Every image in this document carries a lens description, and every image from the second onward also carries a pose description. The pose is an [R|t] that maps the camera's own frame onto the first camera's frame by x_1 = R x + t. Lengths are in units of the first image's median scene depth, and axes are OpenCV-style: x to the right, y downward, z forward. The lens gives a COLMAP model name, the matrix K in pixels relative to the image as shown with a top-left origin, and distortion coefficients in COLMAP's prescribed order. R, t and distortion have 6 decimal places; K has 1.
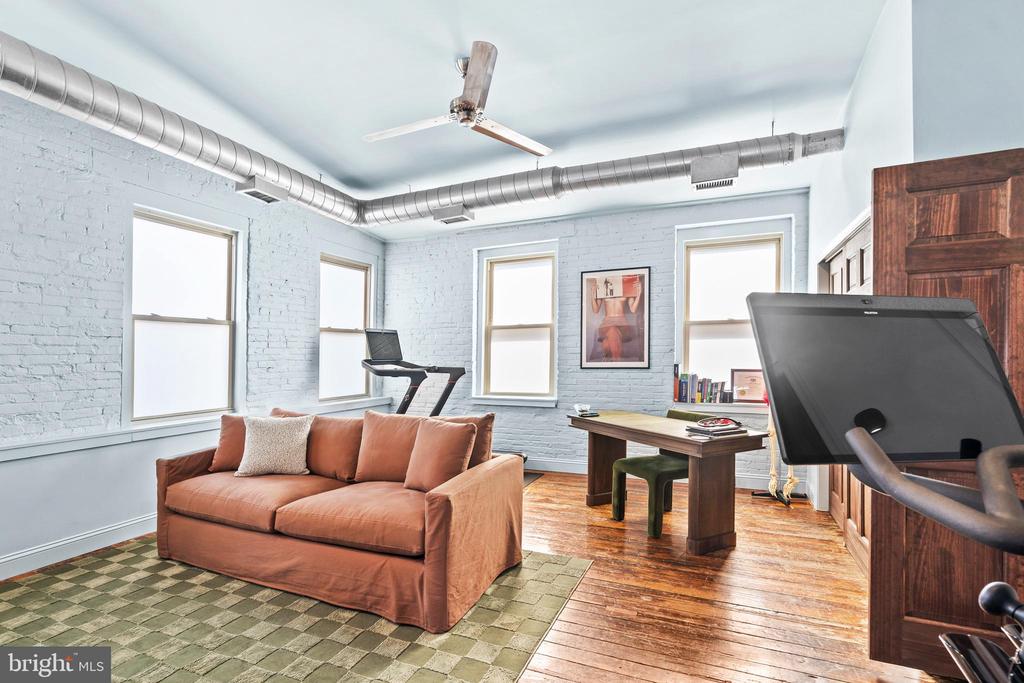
lens RADIAL K [[480.4, 0, 513.2], [0, 480.4, 328.8], [0, 0, 1]] dist [-0.001387, 0.000076]
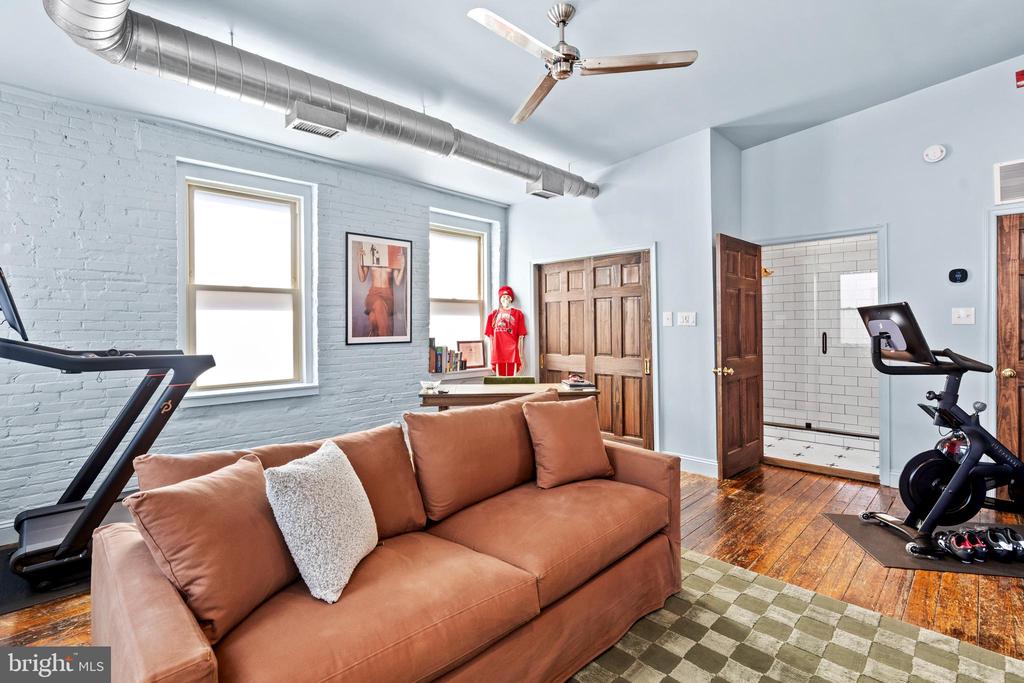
lens RADIAL K [[480.4, 0, 513.2], [0, 480.4, 328.8], [0, 0, 1]] dist [-0.001387, 0.000076]
pose [[0.383220, 0.002317, 0.923654, -0.550823], [-0.048111, 0.998689, 0.017456, 0.025204], [-0.922403, -0.051127, 0.382829, 0.406193]]
